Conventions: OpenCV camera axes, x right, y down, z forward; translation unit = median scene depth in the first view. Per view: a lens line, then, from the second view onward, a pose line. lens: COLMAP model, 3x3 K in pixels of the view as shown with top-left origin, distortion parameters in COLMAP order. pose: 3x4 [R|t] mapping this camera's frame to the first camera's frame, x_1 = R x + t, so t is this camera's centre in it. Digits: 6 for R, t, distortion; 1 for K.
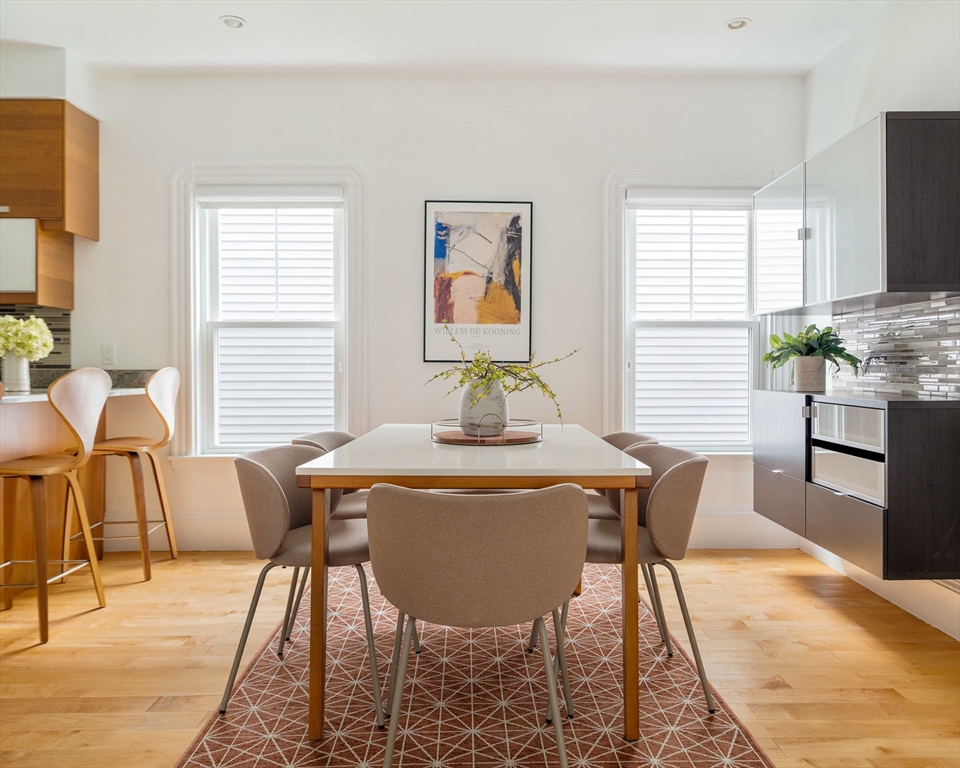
lens RADIAL K [[739.4, 0, 523.5], [0, 739.4, 378.7], [0, 0, 1]] dist [-0.004728, -0.005552]
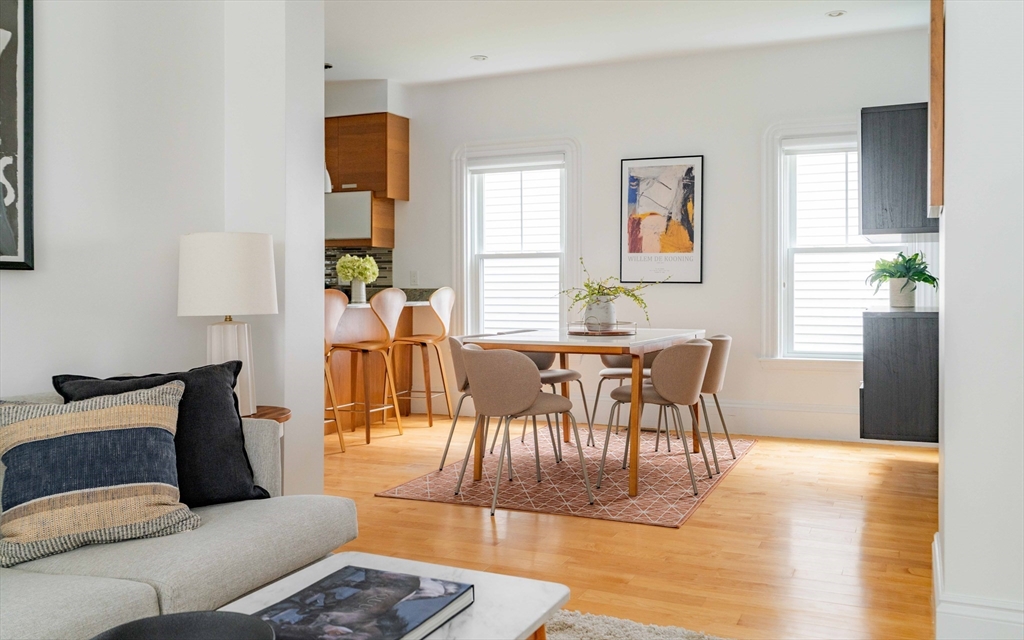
lens RADIAL K [[933.4, 0, 559.6], [0, 933.4, 294.8], [0, 0, 1]] dist [-0.011273, -0.001759]
pose [[0.914022, 0.003091, -0.405654, 0.439835], [-0.003206, 0.999995, 0.000397, -0.001377], [0.405653, 0.000938, 0.914027, -0.559077]]
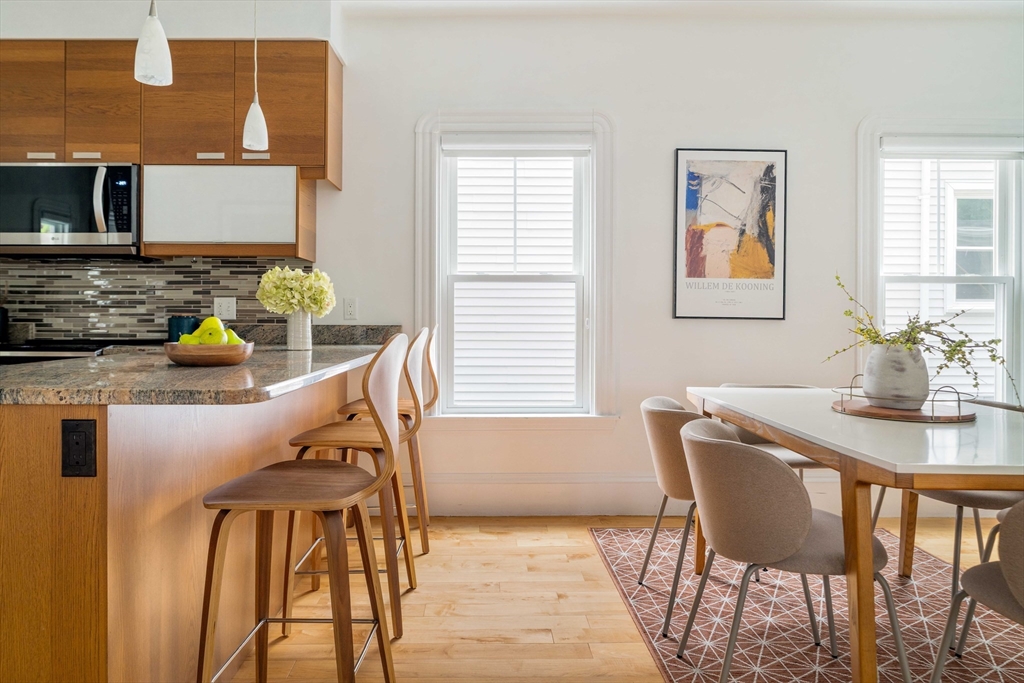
lens RADIAL K [[667.0, 0, 489.8], [0, 667.0, 325.0], [0, 0, 1]] dist [-0.017750, -0.000388]
pose [[0.999364, 0.006184, -0.035125, -0.342573], [-0.006109, 0.999979, 0.002226, -0.014346], [0.035138, -0.002010, 0.999380, 0.135600]]
